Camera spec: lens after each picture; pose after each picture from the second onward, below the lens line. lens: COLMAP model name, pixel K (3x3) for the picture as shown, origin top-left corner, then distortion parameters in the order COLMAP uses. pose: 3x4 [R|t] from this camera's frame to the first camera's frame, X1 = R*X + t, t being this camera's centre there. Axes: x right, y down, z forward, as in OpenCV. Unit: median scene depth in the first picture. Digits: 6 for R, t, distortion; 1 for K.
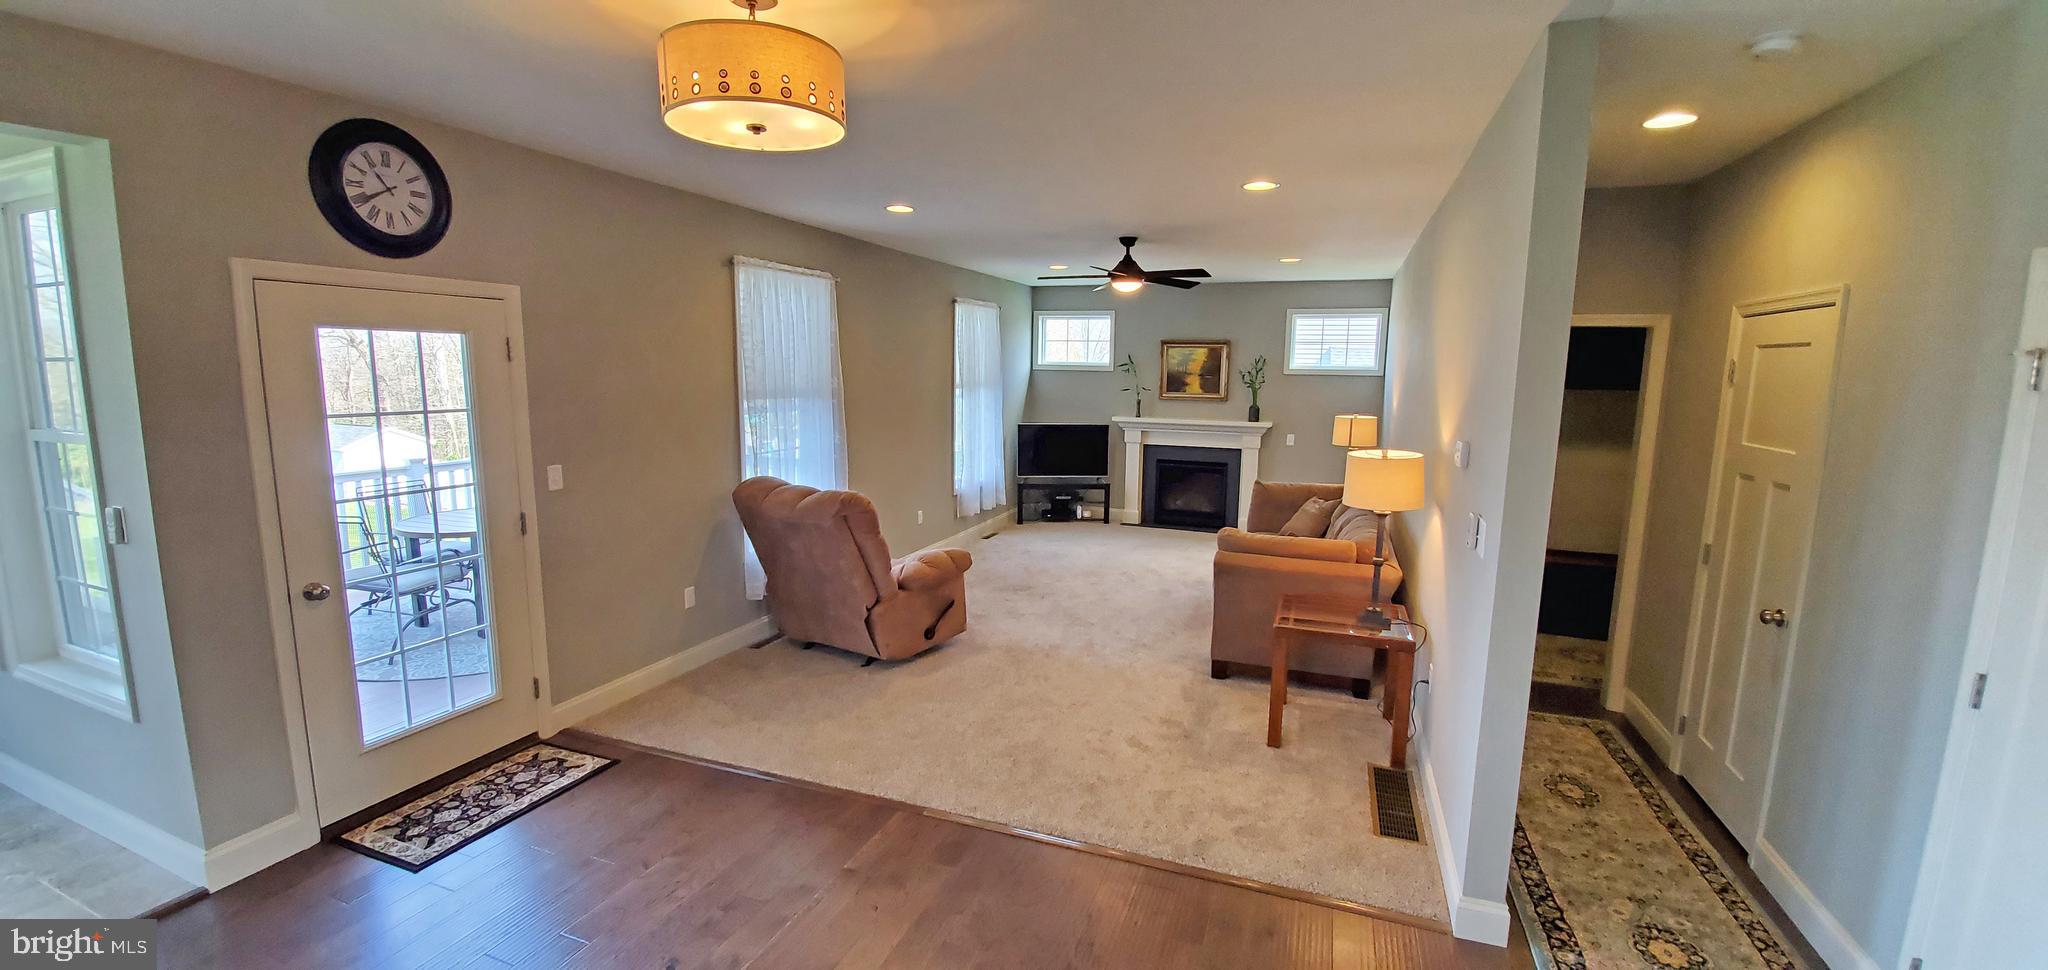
lens RADIAL K [[813.7, 0, 1027.3], [0, 813.7, 503.0], [0, 0, 1]] dist [-0.009814, -0.000134]
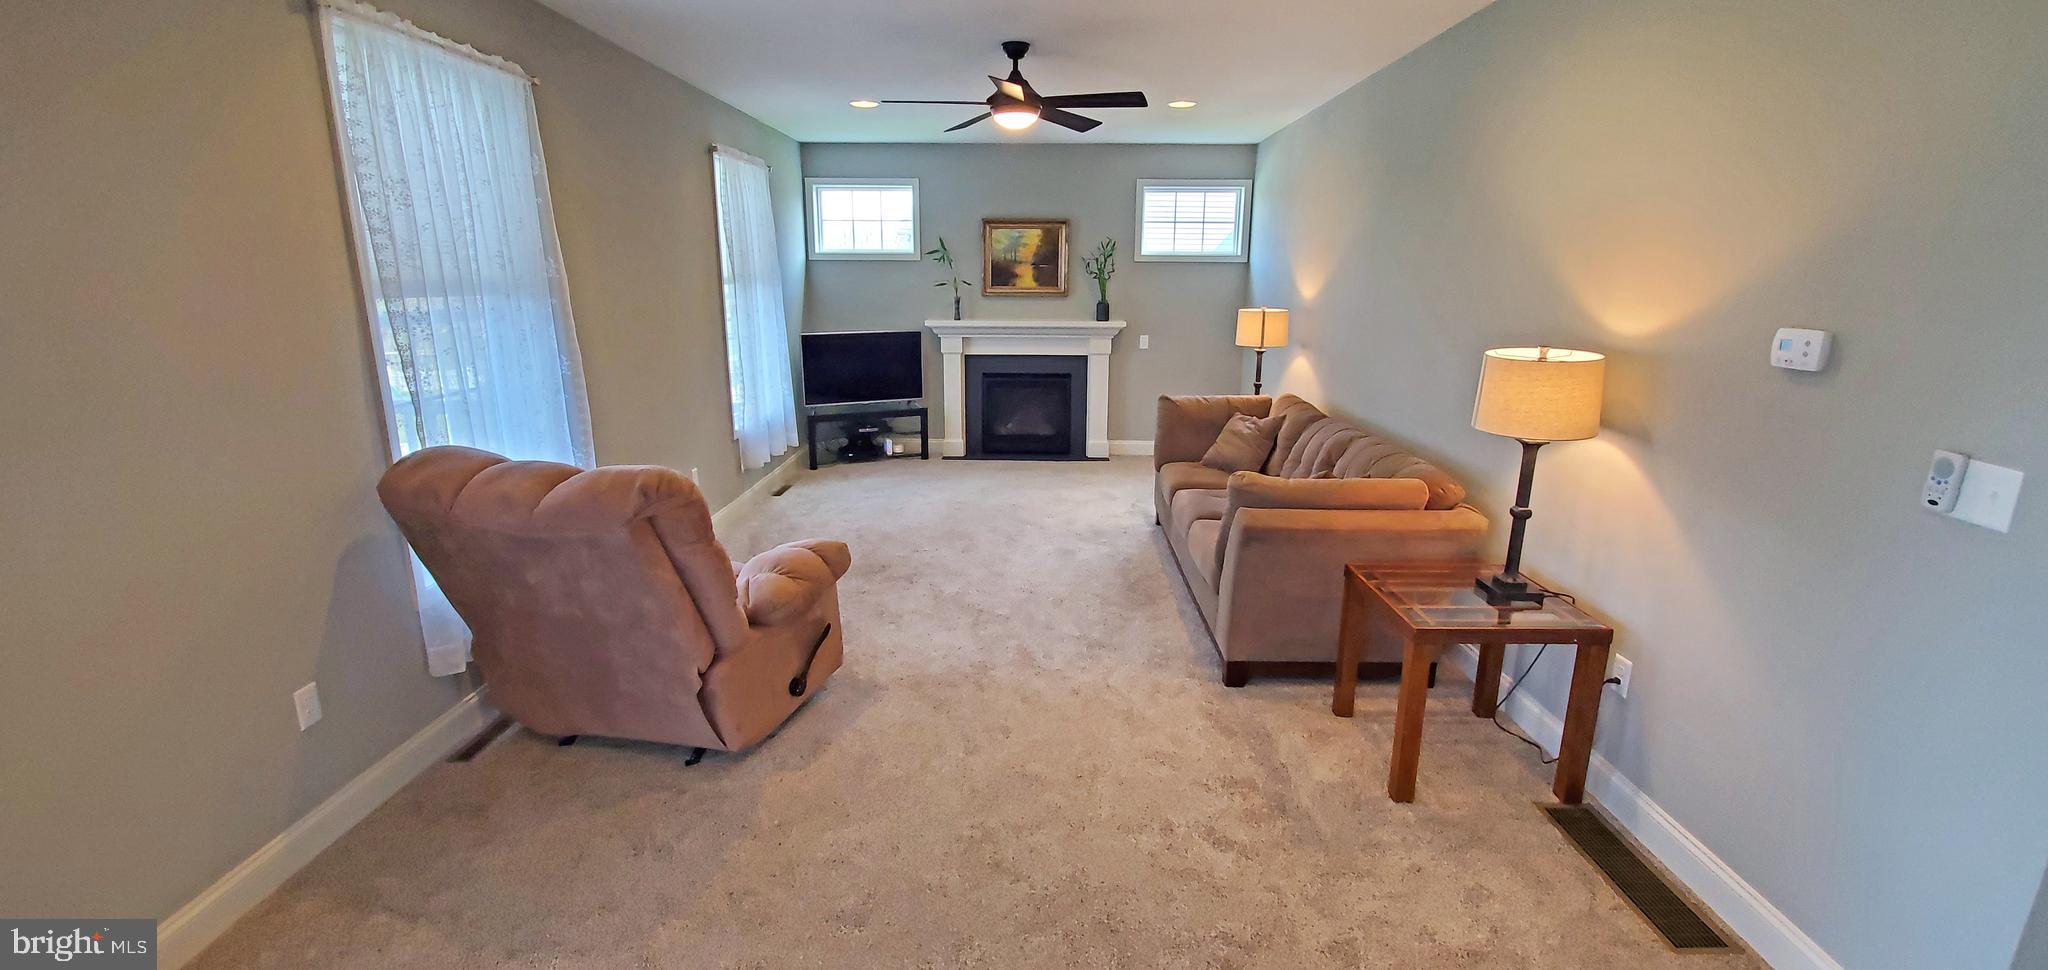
lens RADIAL K [[852.1, 0, 1021.9], [0, 852.1, 494.8], [0, 0, 1]] dist [0.009630, -0.008420]
pose [[0.942174, -0.094781, 0.321441, -0.093795], [0.065033, 0.992649, 0.102076, -0.020928], [-0.328753, -0.075269, 0.941412, 0.220020]]
